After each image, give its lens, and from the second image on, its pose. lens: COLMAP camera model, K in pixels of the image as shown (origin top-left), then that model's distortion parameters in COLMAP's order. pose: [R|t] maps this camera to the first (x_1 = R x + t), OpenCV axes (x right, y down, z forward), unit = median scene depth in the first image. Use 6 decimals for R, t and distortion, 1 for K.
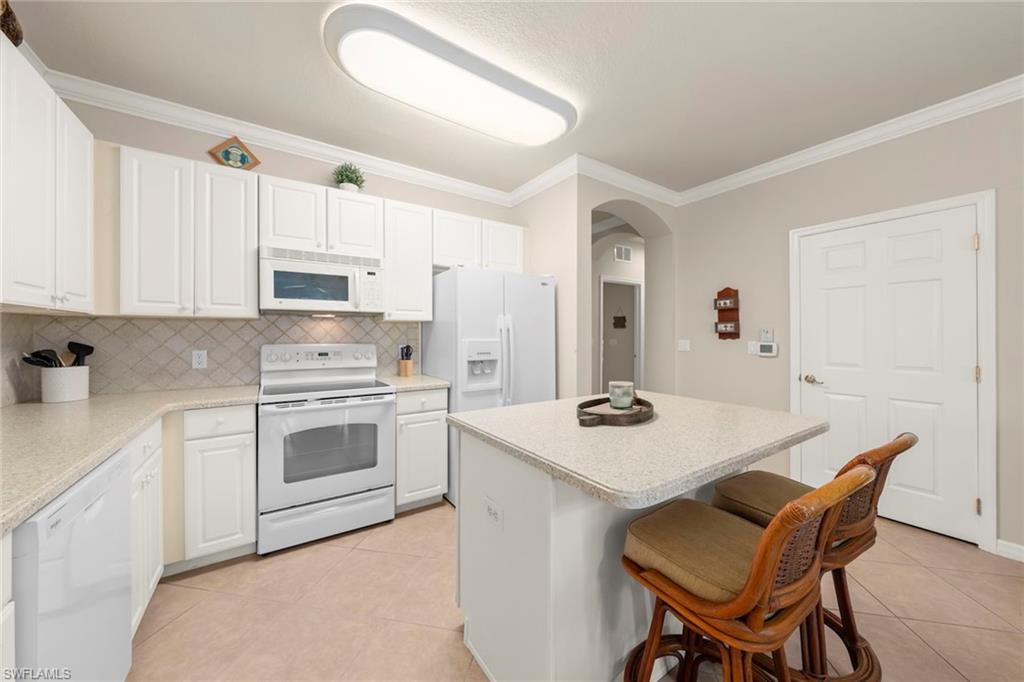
lens RADIAL K [[361.1, 0, 512.4], [0, 361.1, 335.5], [0, 0, 1]] dist [-0.000580, 0.000112]
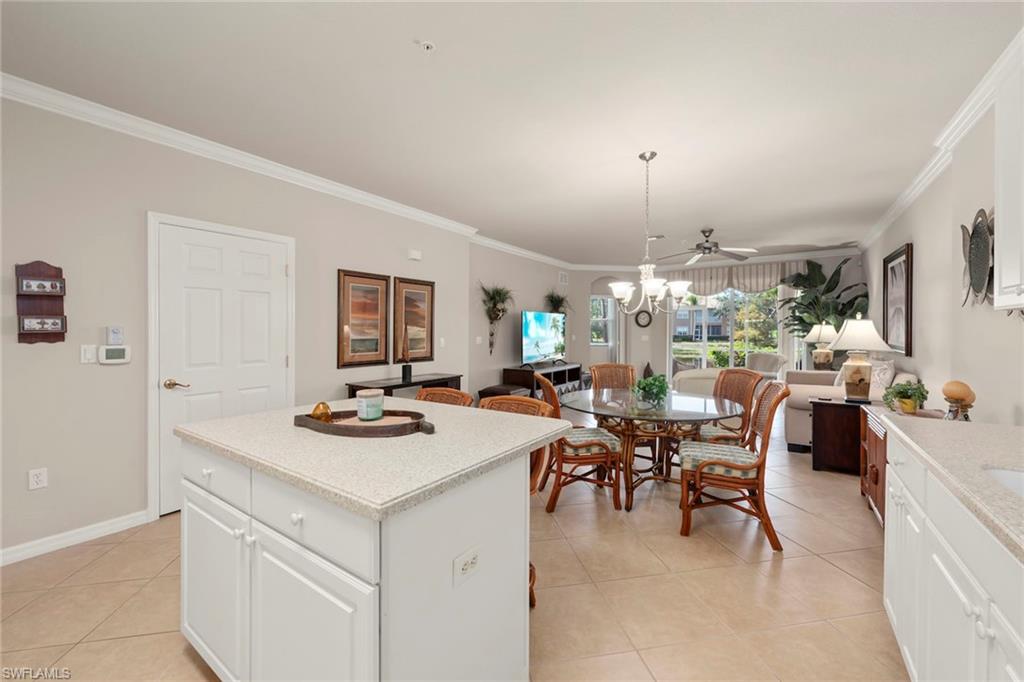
lens RADIAL K [[402.1, 0, 511.9], [0, 402.1, 333.8], [0, 0, 1]] dist [0.000981, 0.000093]
pose [[-0.364996, -0.005692, 0.930992, -0.489531], [0.001891, 0.999975, 0.006855, -0.012537], [-0.931007, 0.004262, -0.364976, 0.664338]]
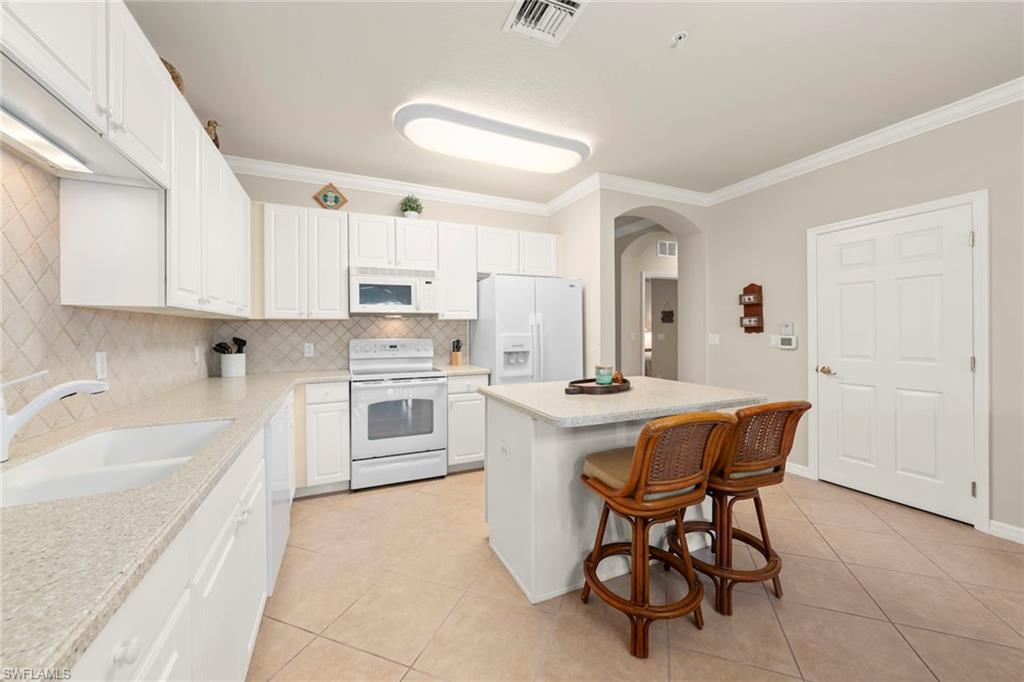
lens RADIAL K [[390.2, 0, 515.3], [0, 390.2, 331.0], [0, 0, 1]] dist [0.000427, -0.000013]
pose [[0.986343, -0.006872, -0.164558, 0.140090], [0.006756, 0.999976, -0.001261, 0.001845], [0.164563, 0.000132, 0.986367, -0.313396]]
